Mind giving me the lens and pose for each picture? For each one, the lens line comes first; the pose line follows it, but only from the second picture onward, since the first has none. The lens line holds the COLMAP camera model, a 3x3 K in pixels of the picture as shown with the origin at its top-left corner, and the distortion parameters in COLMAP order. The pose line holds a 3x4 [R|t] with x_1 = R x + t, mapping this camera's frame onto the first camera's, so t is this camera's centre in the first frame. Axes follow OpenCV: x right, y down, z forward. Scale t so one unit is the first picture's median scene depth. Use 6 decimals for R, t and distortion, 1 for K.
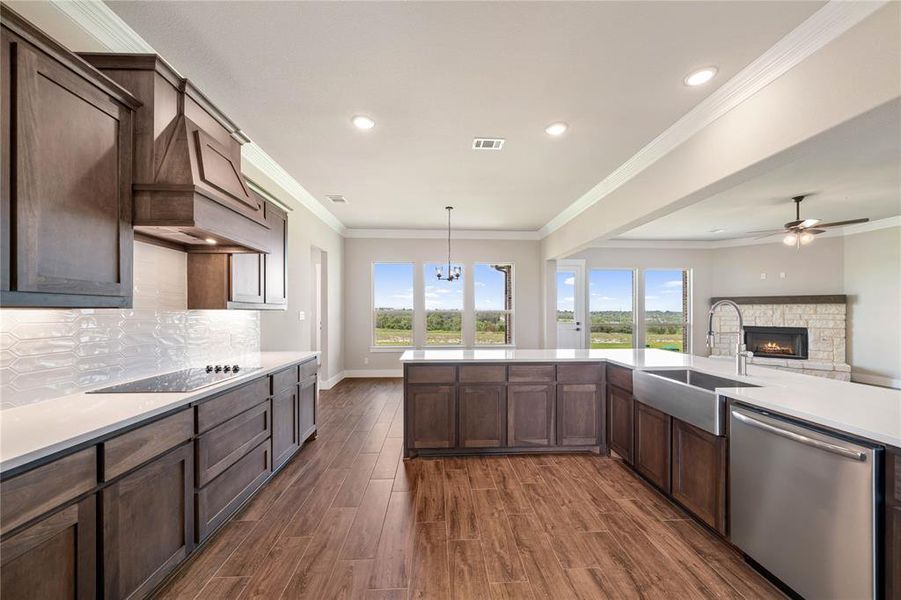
lens RADIAL K [[337.2, 0, 452.9], [0, 337.2, 311.2], [0, 0, 1]] dist [-0.005087, 0.000324]
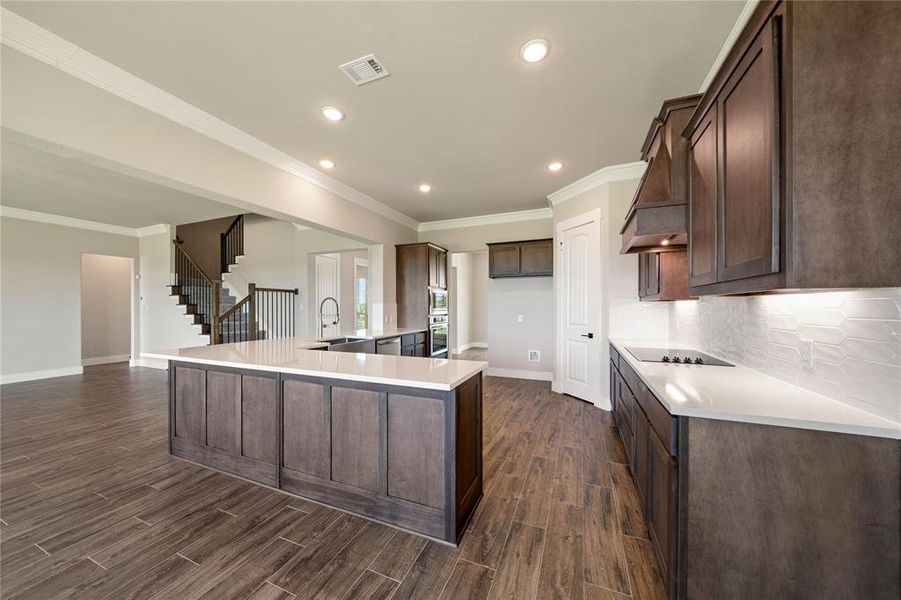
lens RADIAL K [[307.3, 0, 452.3], [0, 307.3, 307.6], [0, 0, 1]] dist [-0.005623, 0.000045]
pose [[-0.903947, 0.000191, 0.427645, -0.365238], [0.001217, 0.999997, 0.002127, 0.015601], [-0.427643, 0.002443, -0.903944, 1.589903]]
